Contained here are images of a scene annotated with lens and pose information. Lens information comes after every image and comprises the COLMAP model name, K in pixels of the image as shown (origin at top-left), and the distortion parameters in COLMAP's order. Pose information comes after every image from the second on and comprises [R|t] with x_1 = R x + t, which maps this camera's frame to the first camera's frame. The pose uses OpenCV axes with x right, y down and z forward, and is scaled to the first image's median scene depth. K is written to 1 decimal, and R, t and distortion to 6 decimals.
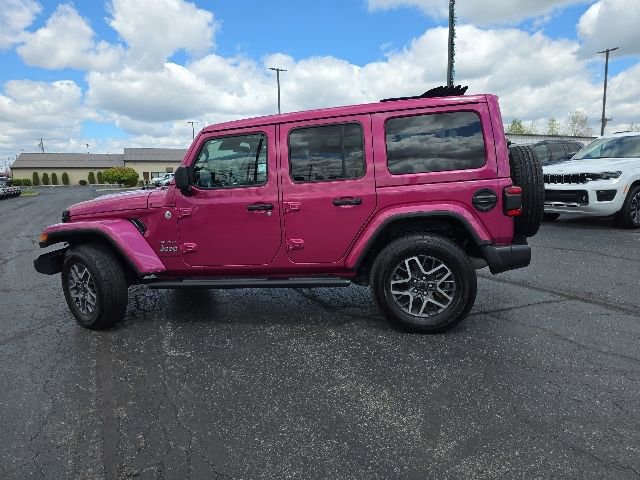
lens RADIAL K [[437.9, 0, 314.2], [0, 437.9, 238.3], [0, 0, 1]] dist [0.062201, -0.055961]
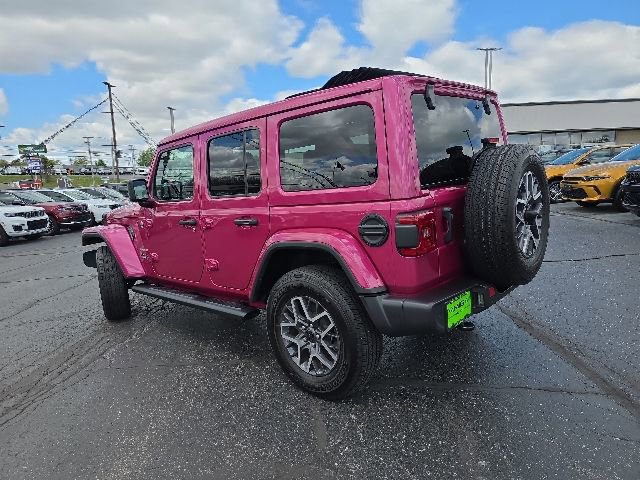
lens RADIAL K [[438.3, 0, 317.7], [0, 438.3, 242.5], [0, 0, 1]] dist [0.055870, -0.049739]
pose [[0.862244, 0.070020, -0.501630, 0.611747], [-0.055743, 0.997501, 0.043419, -0.086067], [0.503416, -0.009475, 0.863992, 0.320192]]
